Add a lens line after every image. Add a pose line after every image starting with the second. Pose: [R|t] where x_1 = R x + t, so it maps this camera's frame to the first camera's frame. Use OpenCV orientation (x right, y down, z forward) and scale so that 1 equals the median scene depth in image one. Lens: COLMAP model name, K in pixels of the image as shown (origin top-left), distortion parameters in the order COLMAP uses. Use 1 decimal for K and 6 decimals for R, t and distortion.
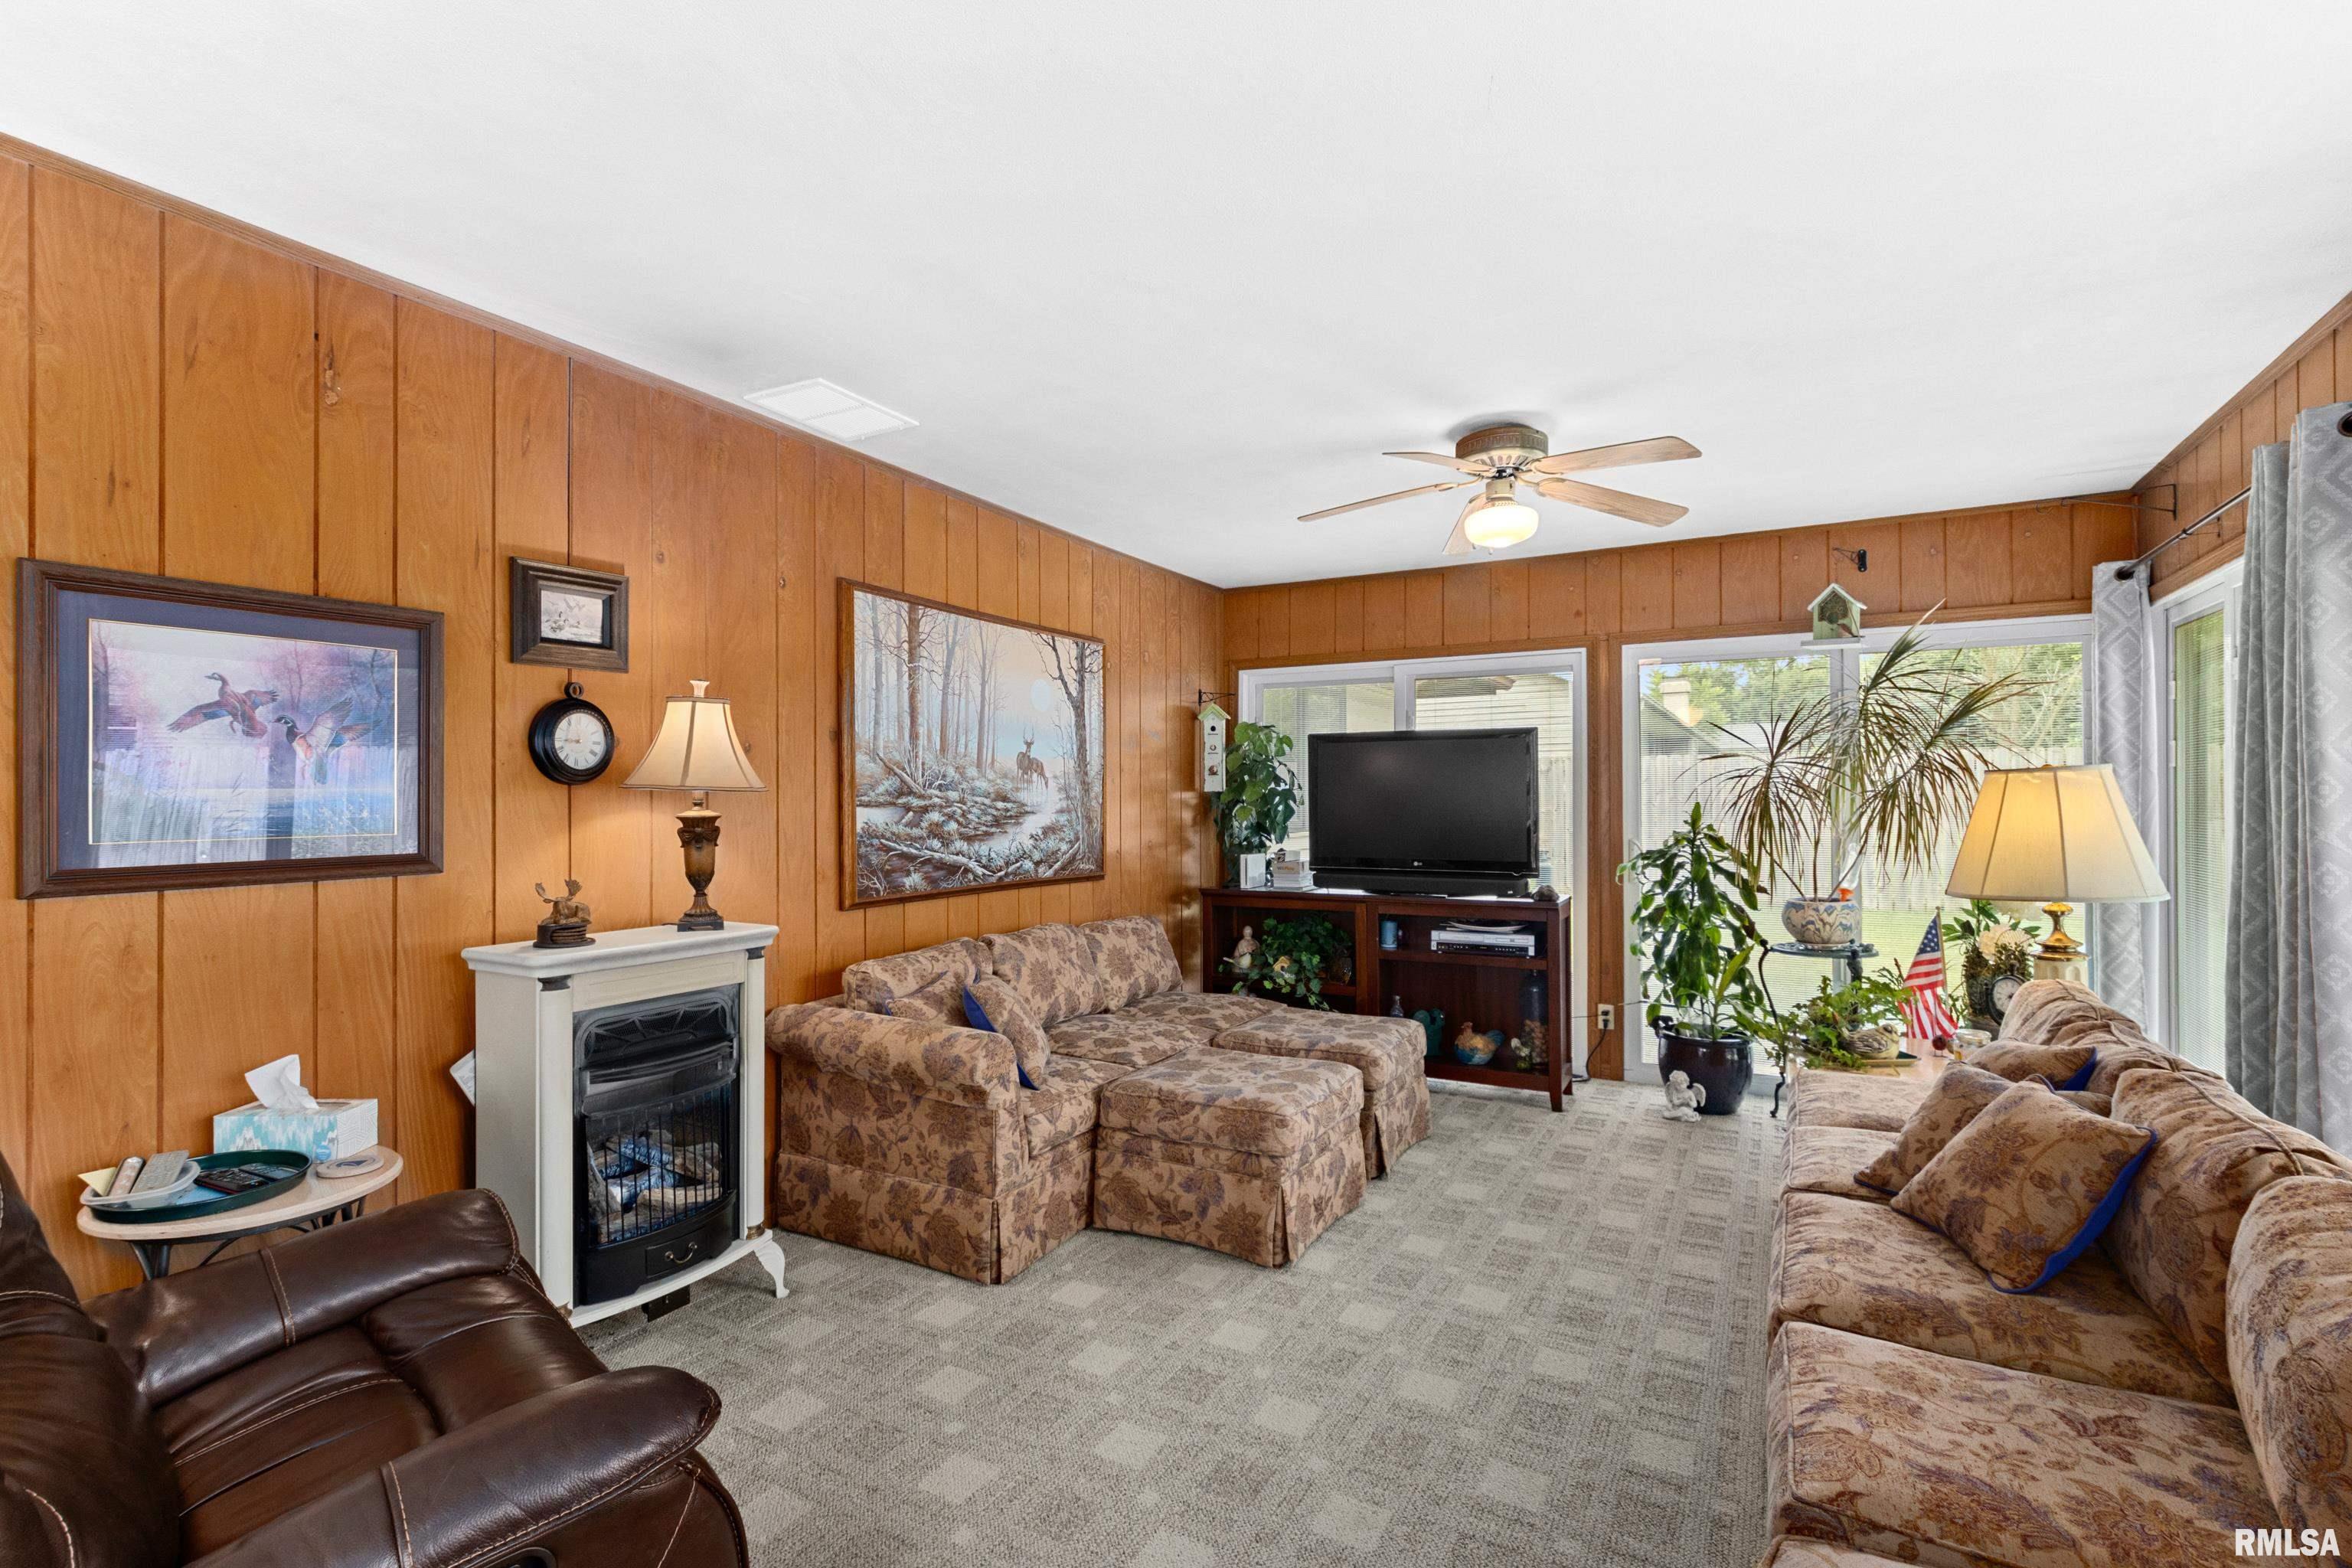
lens RADIAL K [[1103.0, 0, 1174.1], [0, 1103.0, 792.0], [0, 0, 1]] dist [0.001037, -0.001048]
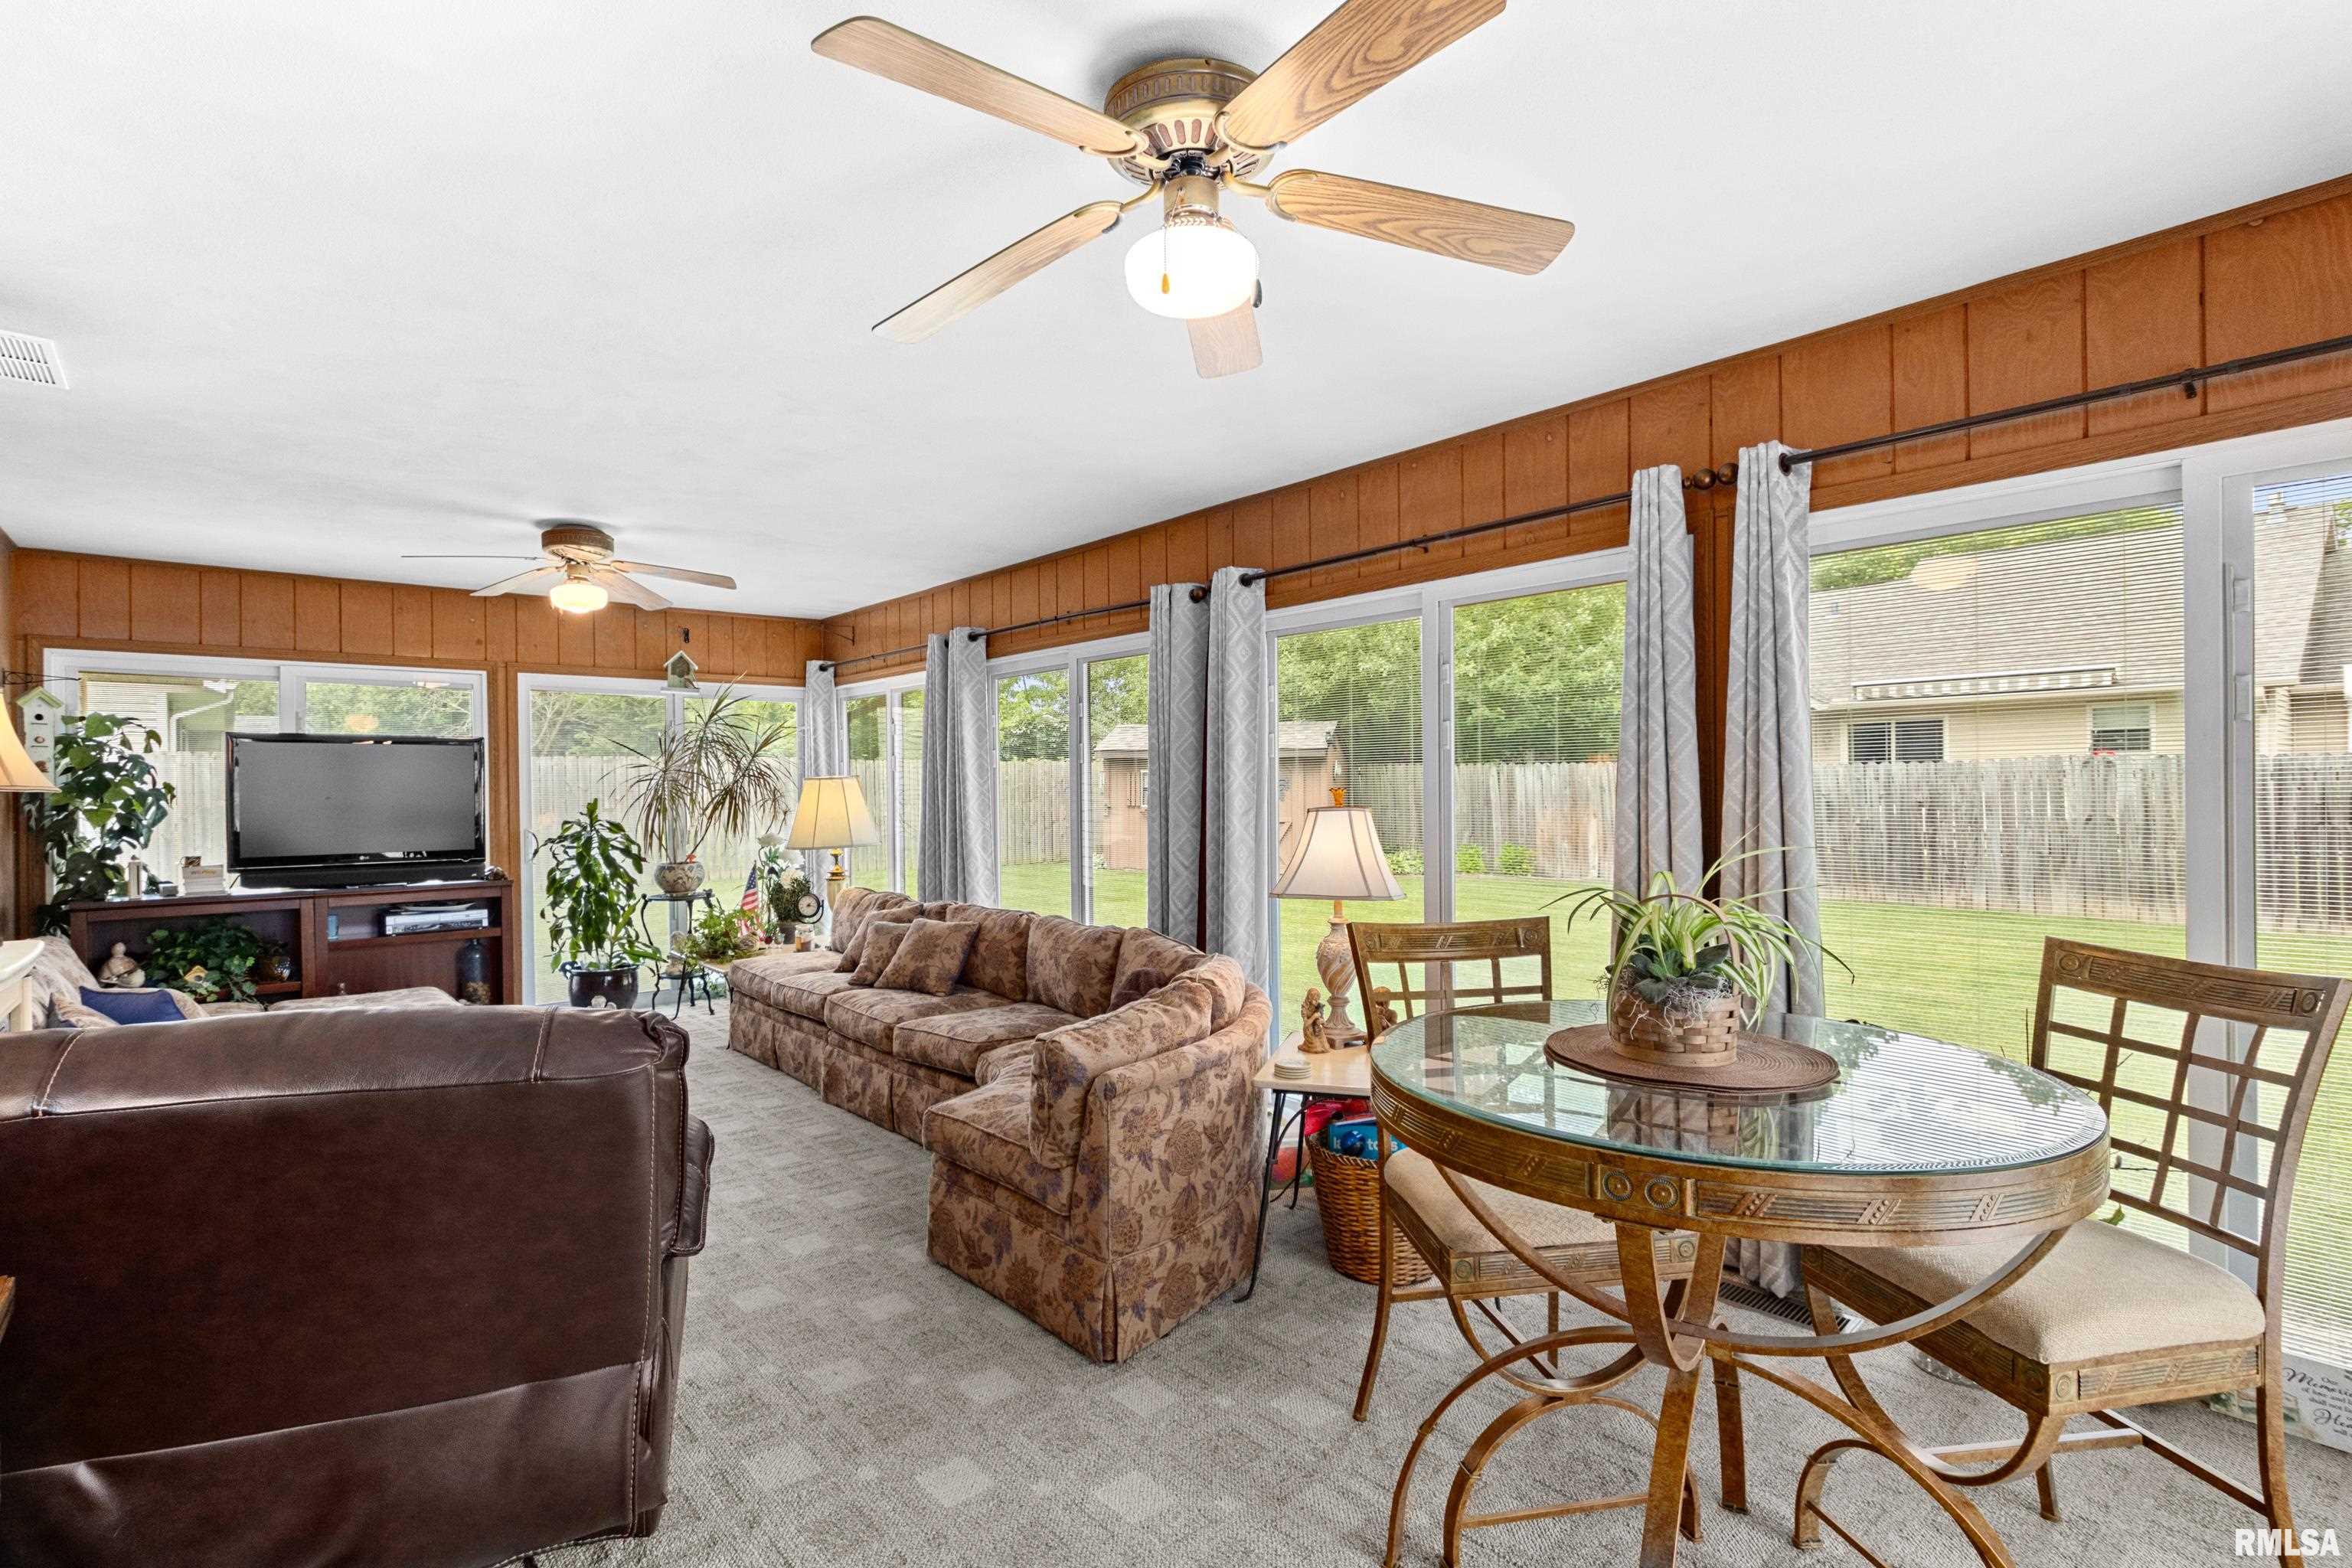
lens RADIAL K [[1103.0, 0, 1177.2], [0, 1103.0, 786.2], [0, 0, 1]] dist [0.001037, -0.001048]
pose [[0.328357, 0.002115, 0.944551, -0.578295], [0.003055, 0.999990, -0.003301, 0.000950], [-0.944549, 0.003969, 0.328347, -0.117084]]
